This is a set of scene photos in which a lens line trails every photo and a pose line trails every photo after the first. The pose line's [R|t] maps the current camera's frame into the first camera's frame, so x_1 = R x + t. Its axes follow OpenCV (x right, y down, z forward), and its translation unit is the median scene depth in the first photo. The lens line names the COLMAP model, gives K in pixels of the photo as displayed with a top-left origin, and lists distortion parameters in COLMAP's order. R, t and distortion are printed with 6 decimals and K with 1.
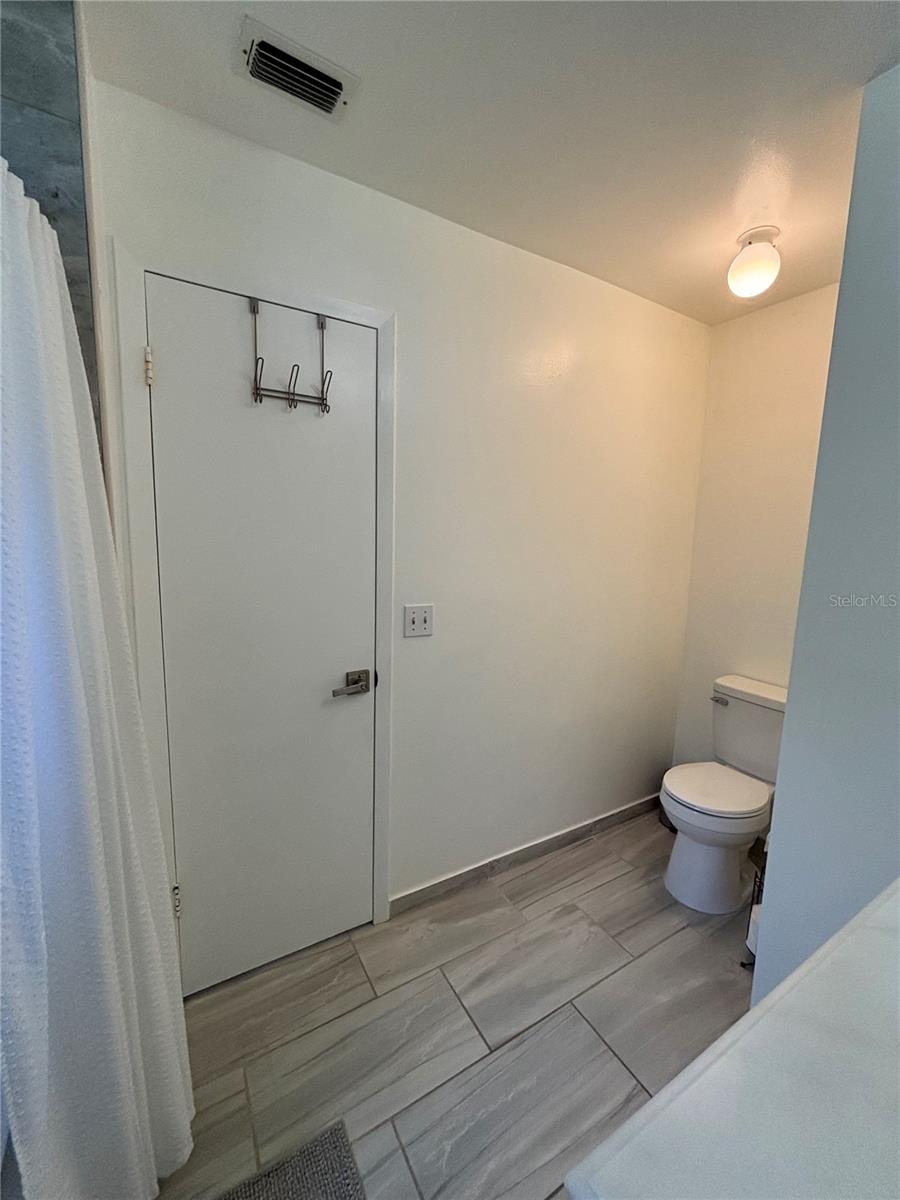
lens RADIAL K [[481.4, 0, 454.4], [0, 481.4, 599.3], [0, 0, 1]] dist [-0.003461, 0.002613]
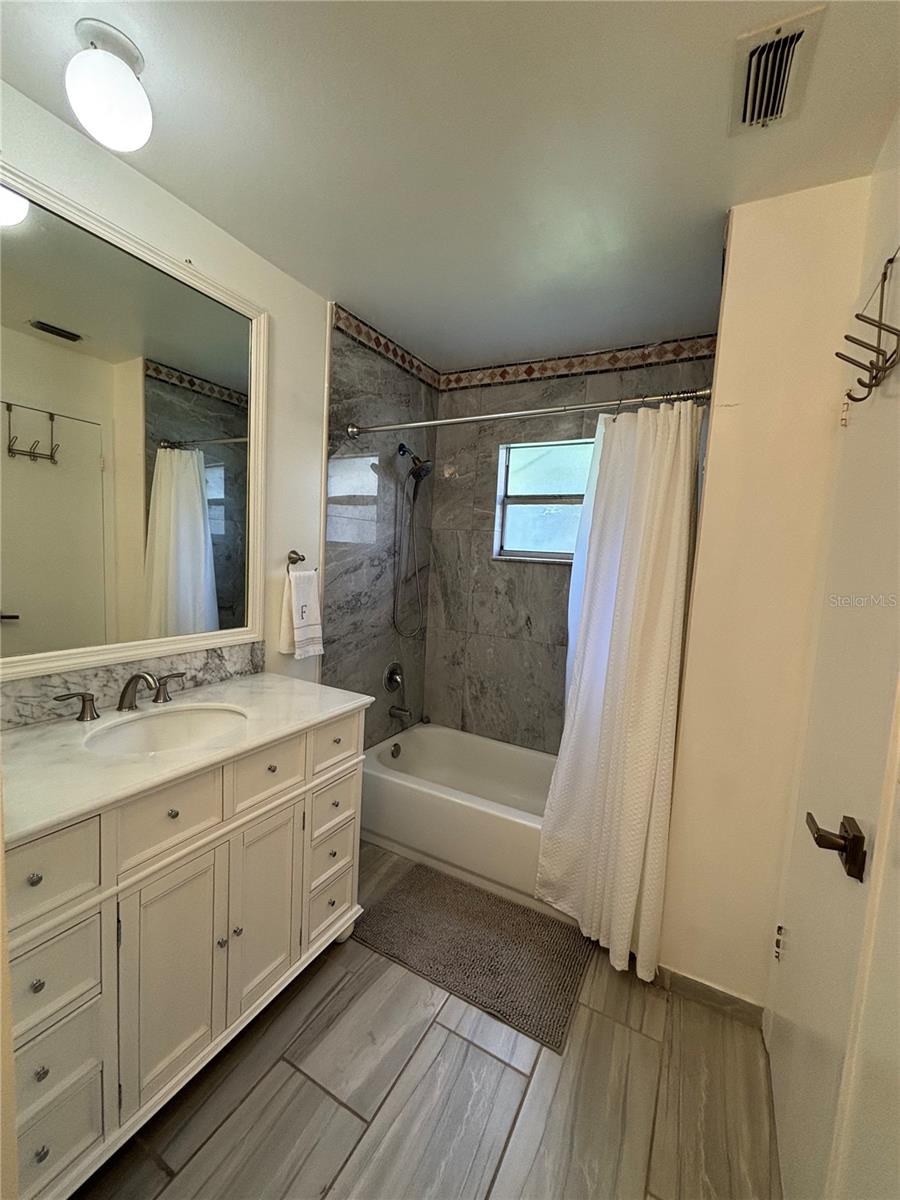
lens RADIAL K [[483.4, 0, 450.1], [0, 483.4, 598.6], [0, 0, 1]] dist [0.000013, 0.000563]
pose [[-0.862547, -0.028359, -0.505181, 0.504296], [-0.144576, 0.970615, 0.192362, -0.145286], [0.484882, 0.238959, -0.841302, 1.291150]]
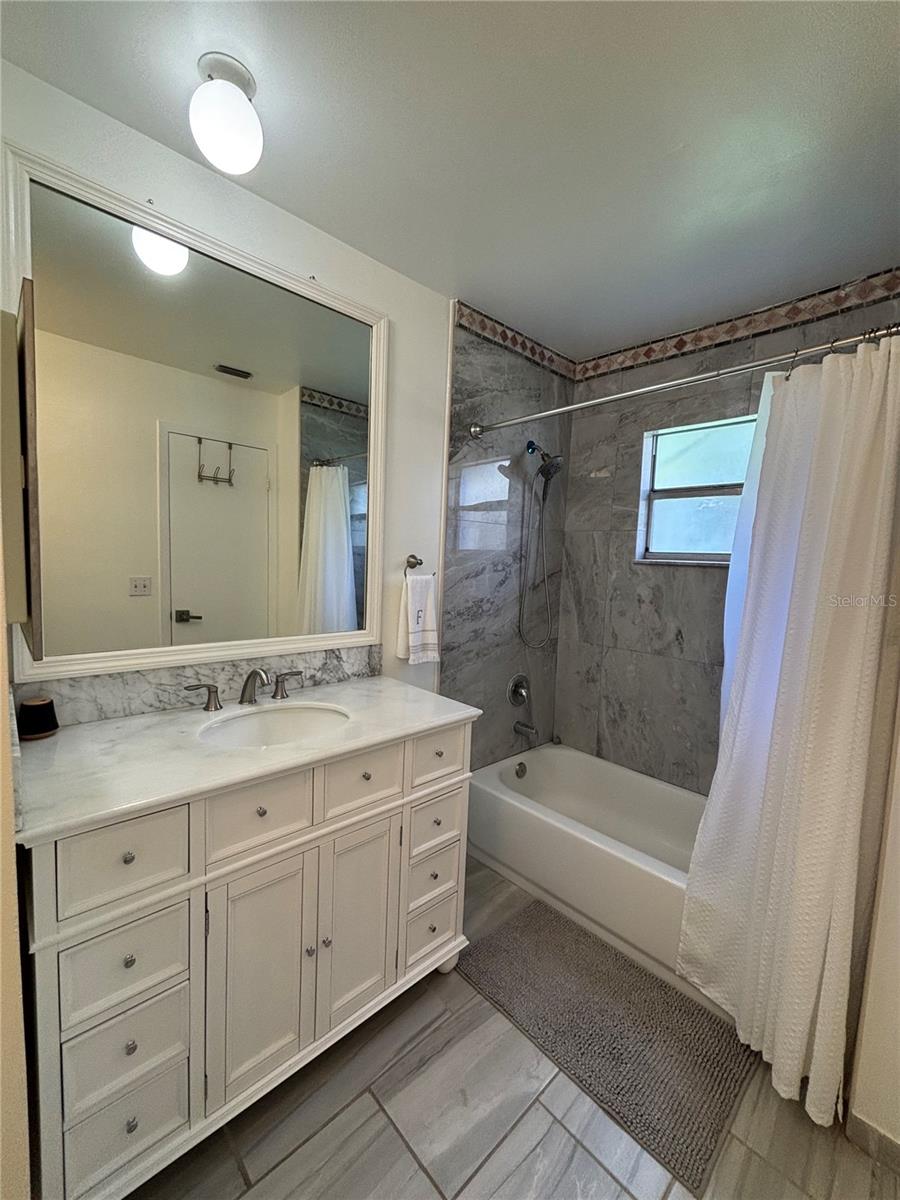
lens RADIAL K [[481.4, 0, 454.4], [0, 481.4, 599.3], [0, 0, 1]] dist [-0.003461, 0.002613]
pose [[-0.974951, -0.050525, -0.216603, 0.370779], [-0.095780, 0.974306, 0.203847, -0.113132], [0.200738, 0.219487, -0.954741, 1.227429]]
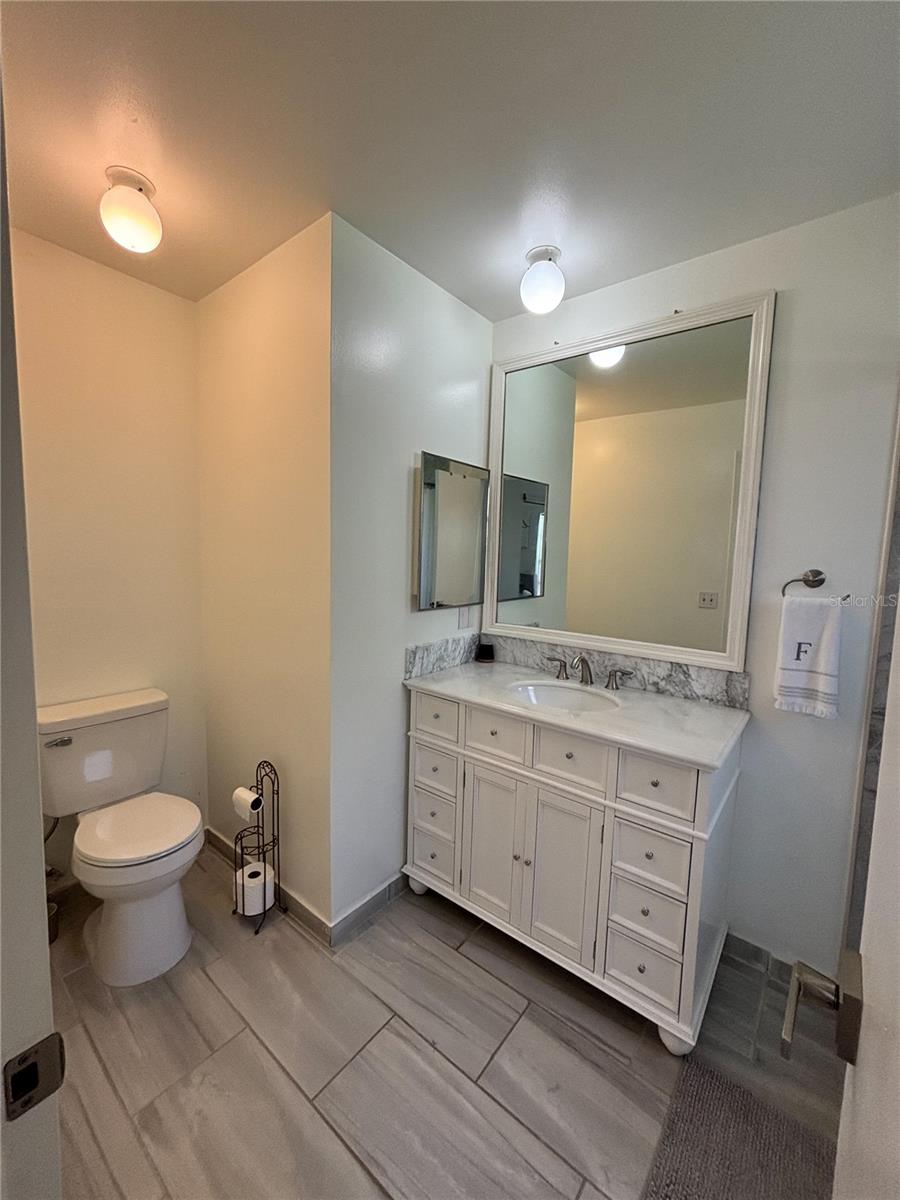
lens RADIAL K [[483.4, 0, 450.1], [0, 483.4, 598.6], [0, 0, 1]] dist [0.000013, 0.000563]
pose [[-0.341290, -0.128859, 0.931084, -0.515194], [0.086773, 0.982009, 0.167714, -0.130354], [-0.935944, 0.138032, -0.323968, 0.955894]]
